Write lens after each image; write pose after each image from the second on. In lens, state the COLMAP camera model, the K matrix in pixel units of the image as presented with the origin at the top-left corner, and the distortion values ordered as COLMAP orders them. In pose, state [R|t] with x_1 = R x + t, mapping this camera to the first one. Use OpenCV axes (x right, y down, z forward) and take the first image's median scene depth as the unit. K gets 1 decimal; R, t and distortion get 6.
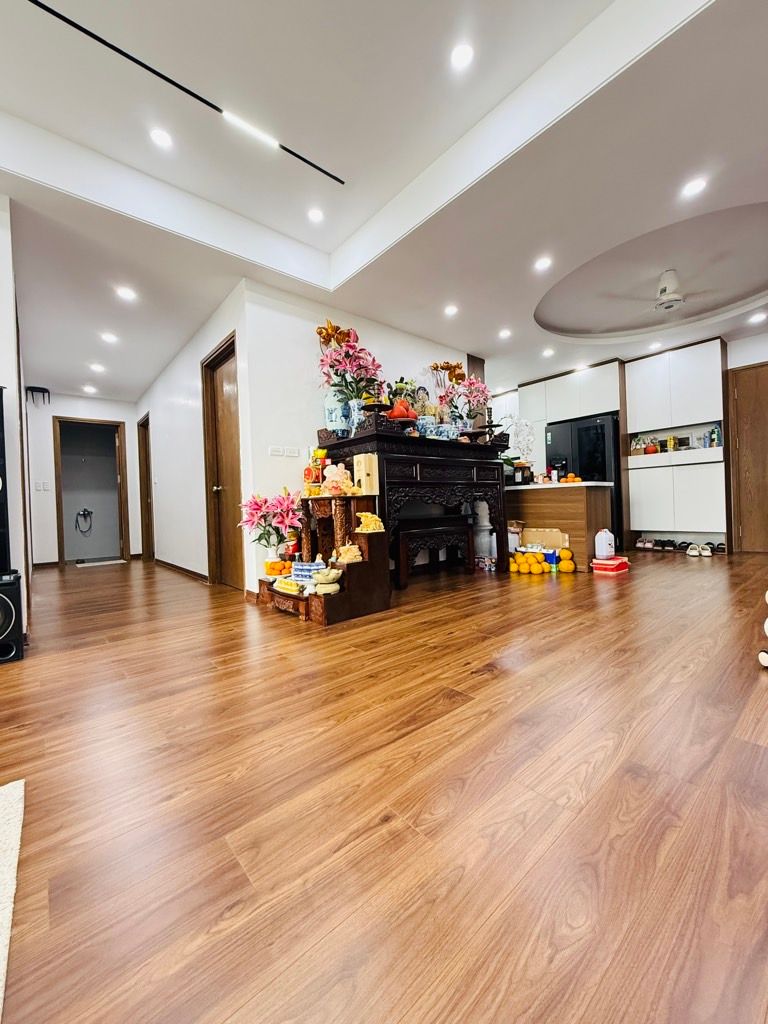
lens RADIAL K [[407.8, 0, 385.1], [0, 407.8, 507.9], [0, 0, 1]] dist [-0.000526, -0.000019]
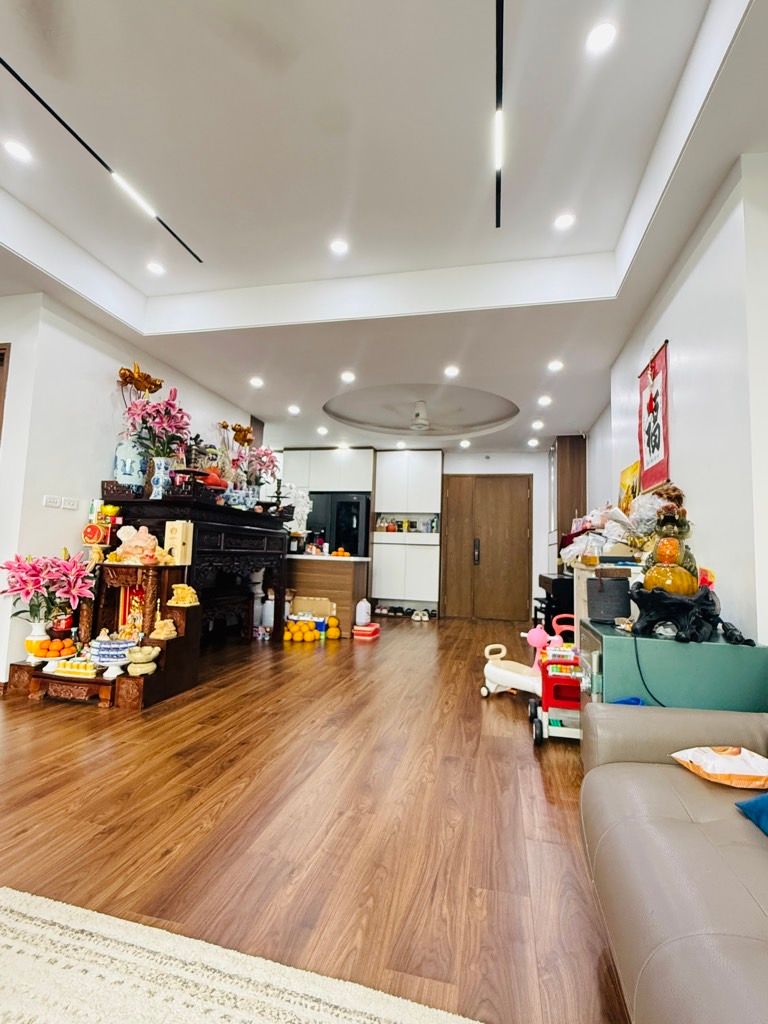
lens RADIAL K [[490.1, 0, 384.0], [0, 490.1, 512.0], [0, 0, 1]] dist [-0.000758, -0.000047]
pose [[0.800450, 0.114199, 0.588421, -0.321997], [-0.058498, 0.991880, -0.112924, -0.048774], [-0.596538, 0.055968, 0.800631, -0.189570]]
